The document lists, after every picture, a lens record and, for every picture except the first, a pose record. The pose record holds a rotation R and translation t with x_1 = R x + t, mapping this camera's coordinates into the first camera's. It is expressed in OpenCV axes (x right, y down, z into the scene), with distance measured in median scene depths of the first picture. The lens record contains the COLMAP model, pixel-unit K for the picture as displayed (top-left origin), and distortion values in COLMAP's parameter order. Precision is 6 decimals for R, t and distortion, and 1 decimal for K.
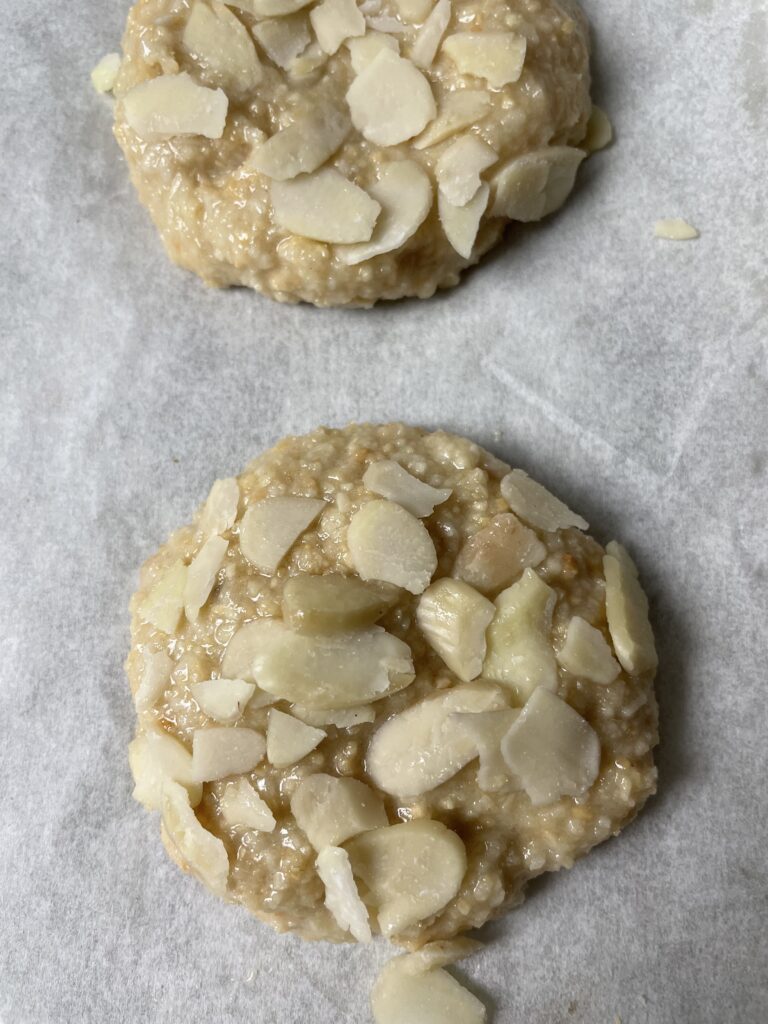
lens RADIAL K [[775.6, 0, 382.8], [0, 775.6, 522.8], [0, 0, 1]] dist [0.046403, -0.086002]
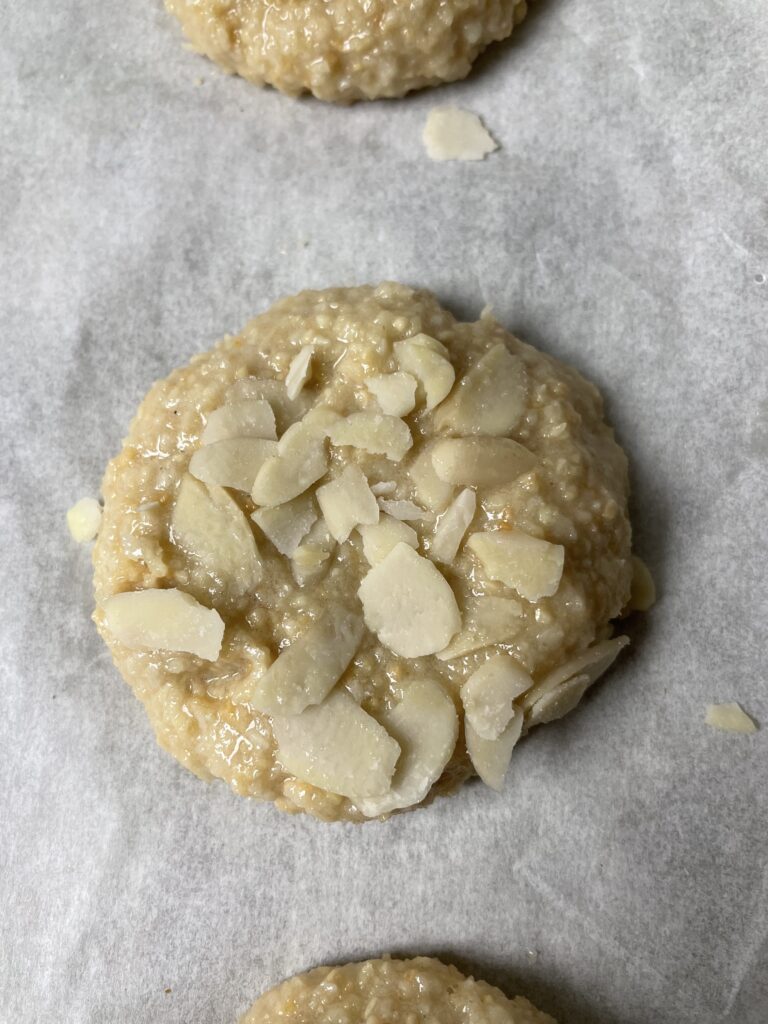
lens RADIAL K [[775.6, 0, 372.4], [0, 775.6, 480.8], [0, 0, 1]] dist [0.046403, -0.086002]
pose [[0.999944, -0.009959, 0.003479, -0.031447], [0.009970, 0.999945, -0.003298, -0.646645], [-0.003446, 0.003332, 0.999989, 0.115985]]
